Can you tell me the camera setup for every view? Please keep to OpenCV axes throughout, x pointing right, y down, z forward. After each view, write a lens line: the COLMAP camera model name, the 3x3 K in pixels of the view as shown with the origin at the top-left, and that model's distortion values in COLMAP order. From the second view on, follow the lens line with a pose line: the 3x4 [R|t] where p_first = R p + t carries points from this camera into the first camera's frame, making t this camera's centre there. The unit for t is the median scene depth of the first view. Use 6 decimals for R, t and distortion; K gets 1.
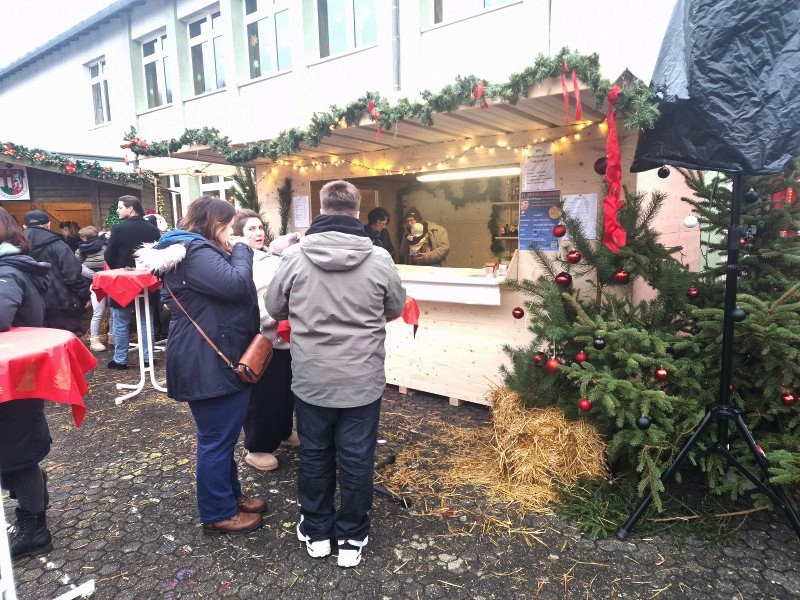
lens RADIAL K [[529.5, 0, 399.4], [0, 529.5, 303.5], [0, 0, 1]] dist [0.105897, -0.114894]
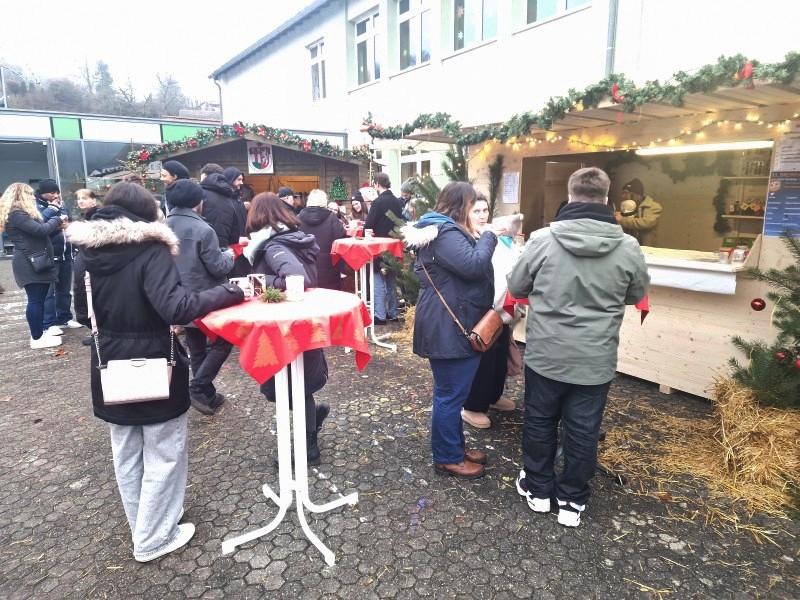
lens RADIAL K [[532.5, 0, 397.6], [0, 532.5, 300.7], [0, 0, 1]] dist [0.074804, -0.068787]
pose [[0.950410, 0.076053, -0.301556, -0.098048], [-0.058319, 0.996020, 0.067396, -0.017315], [0.305482, -0.046468, 0.951063, -0.100479]]
